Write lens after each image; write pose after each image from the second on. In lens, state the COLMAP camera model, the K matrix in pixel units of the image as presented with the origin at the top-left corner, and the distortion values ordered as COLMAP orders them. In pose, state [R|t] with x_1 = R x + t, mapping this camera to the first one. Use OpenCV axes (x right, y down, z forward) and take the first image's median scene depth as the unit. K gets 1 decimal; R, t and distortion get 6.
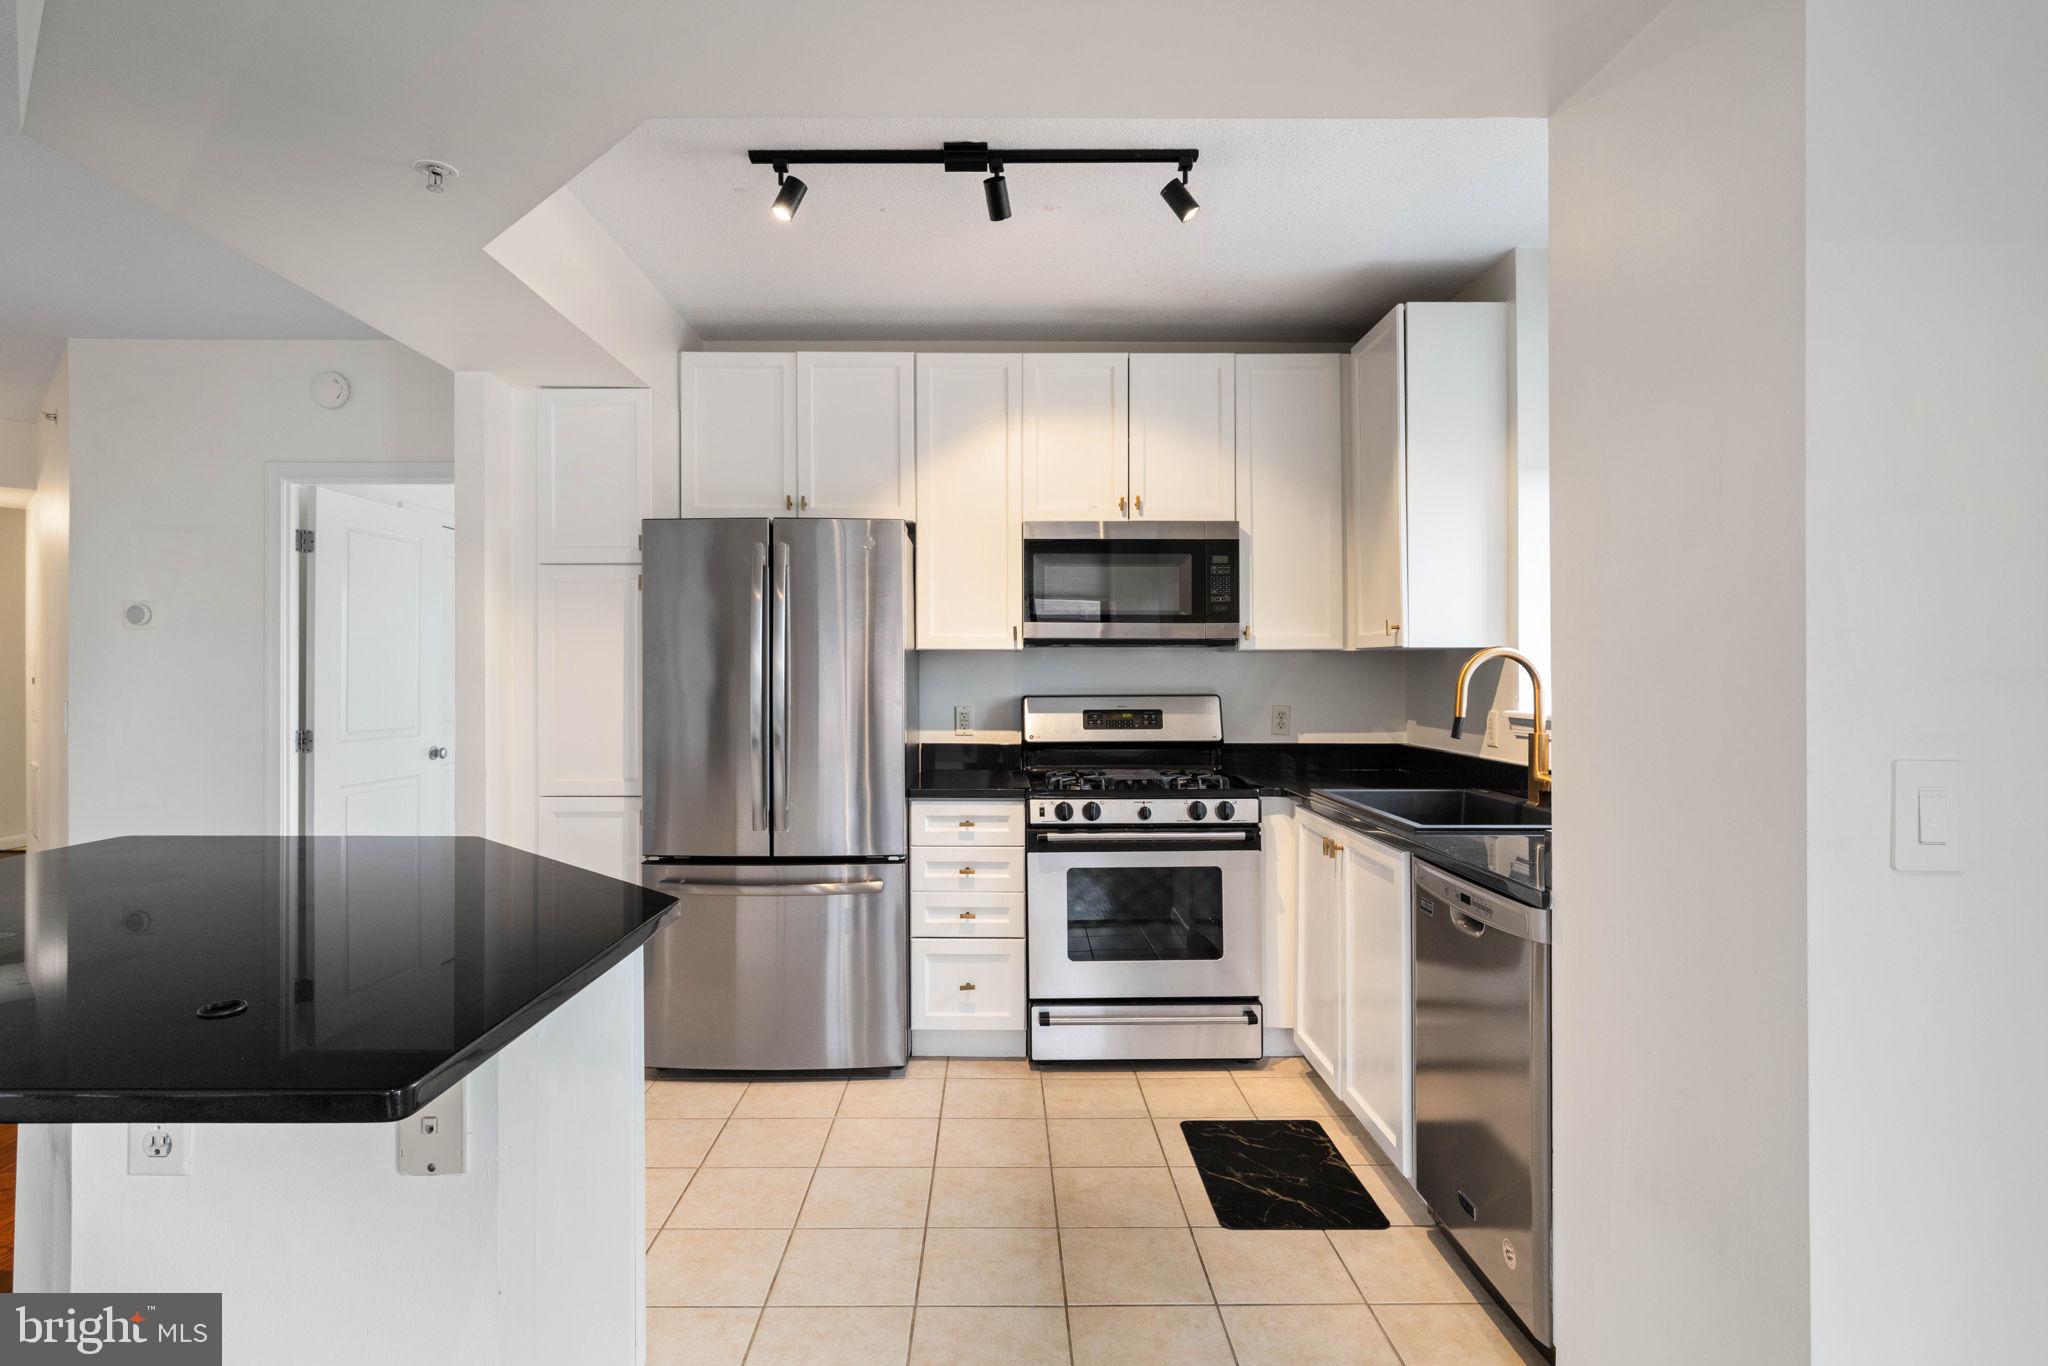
lens RADIAL K [[1063.1, 0, 1018.4], [0, 1063.1, 681.8], [0, 0, 1]] dist [-0.001383, -0.000341]
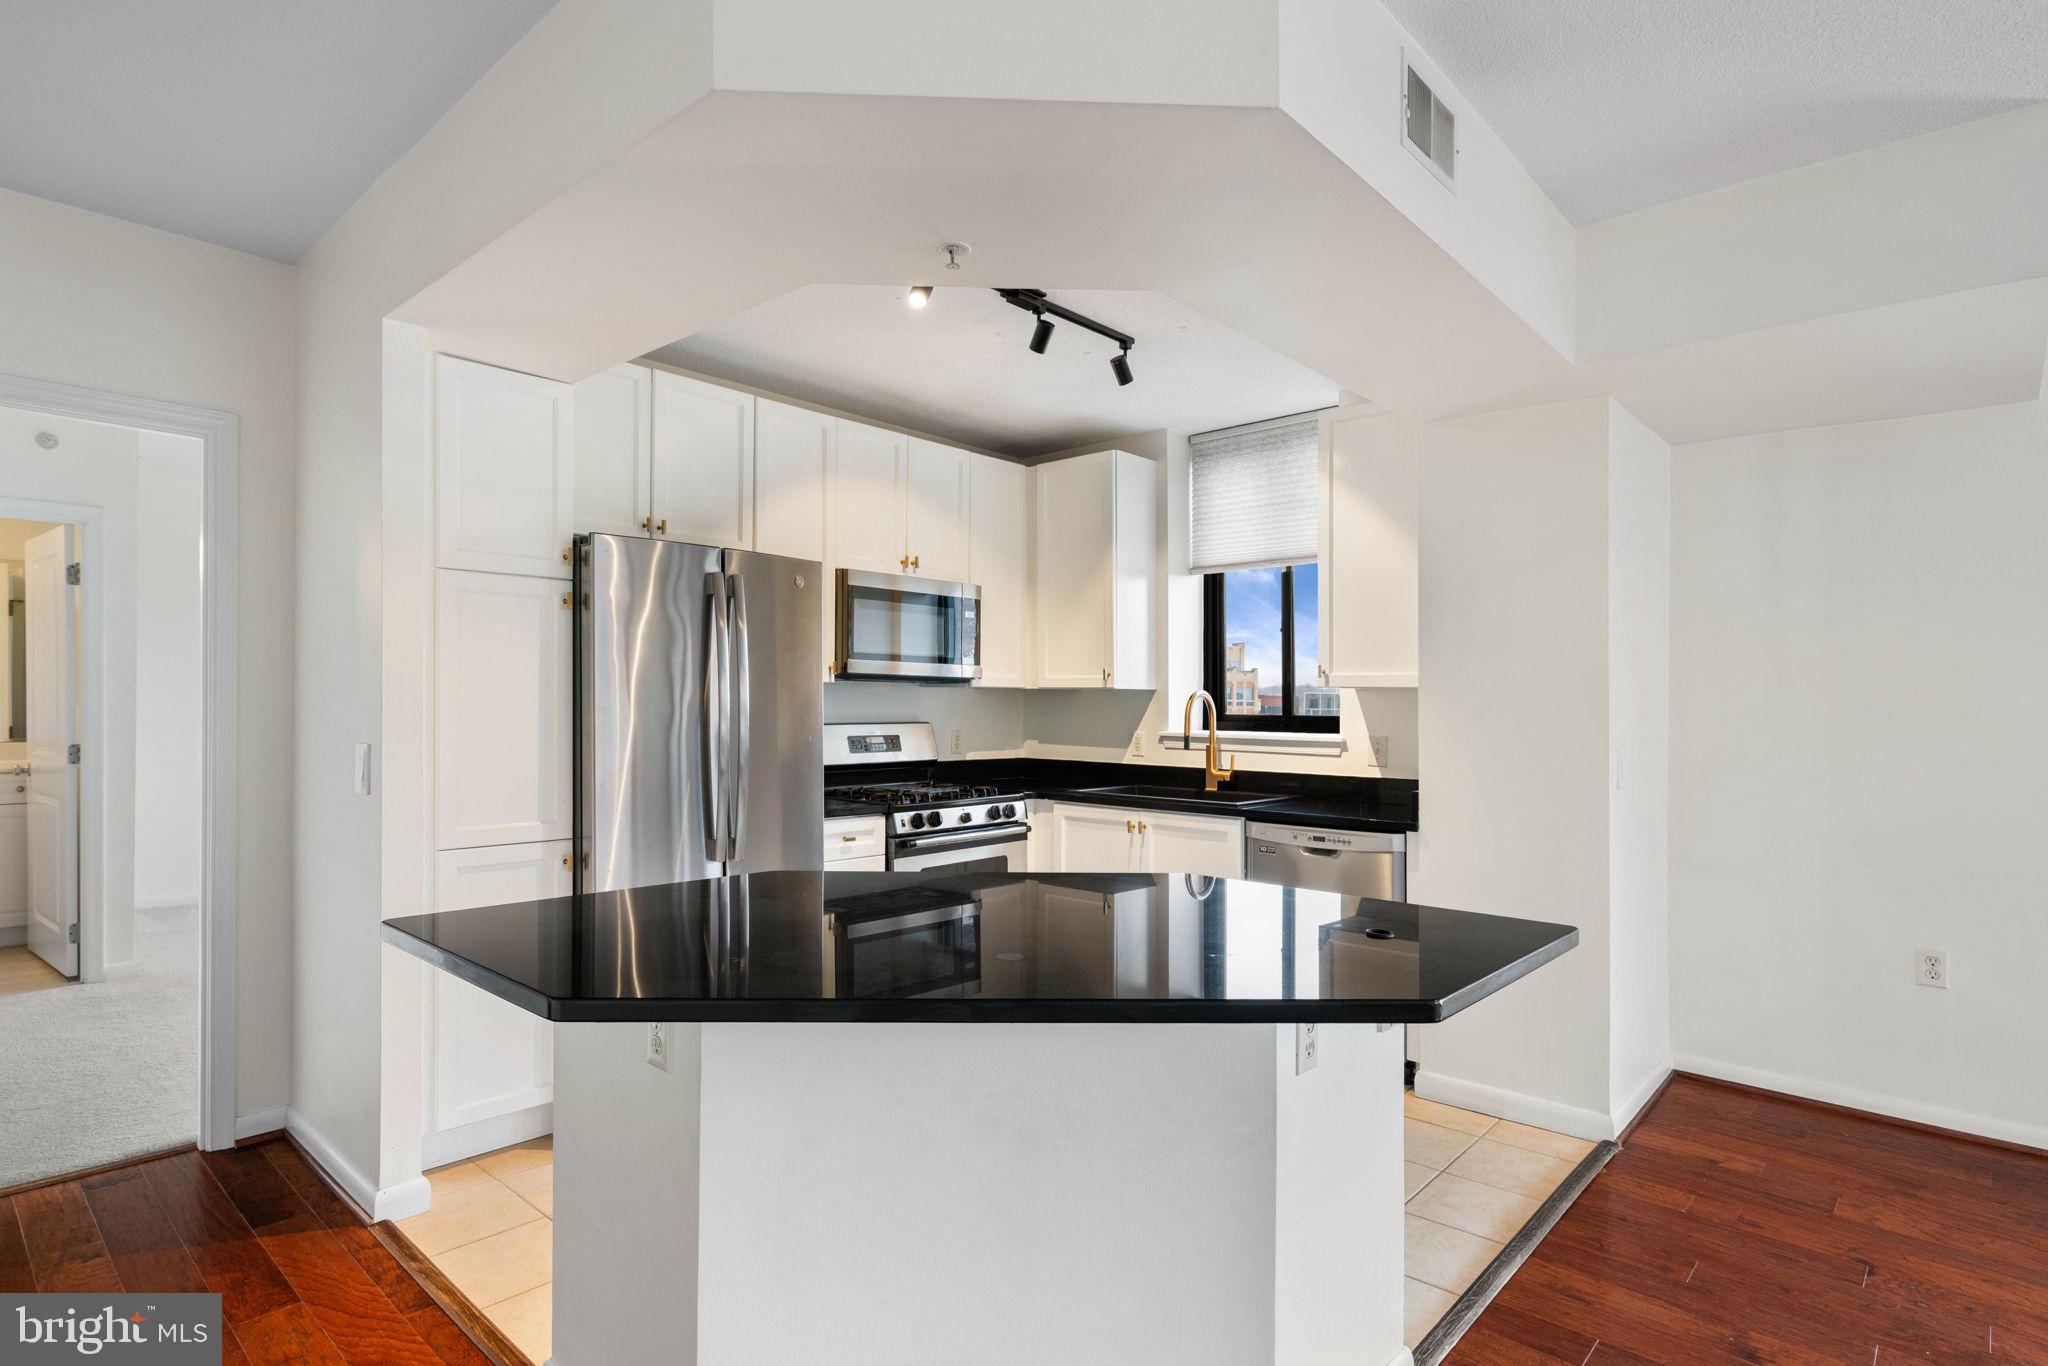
lens RADIAL K [[1057.8, 0, 1016.1], [0, 1057.8, 711.8], [0, 0, 1]] dist [0.001437, 0.000539]
pose [[0.678371, 0.001139, 0.734718, -0.740357], [-0.003700, 0.999991, 0.001866, -0.003058], [-0.734710, -0.003985, 0.678370, 0.115158]]
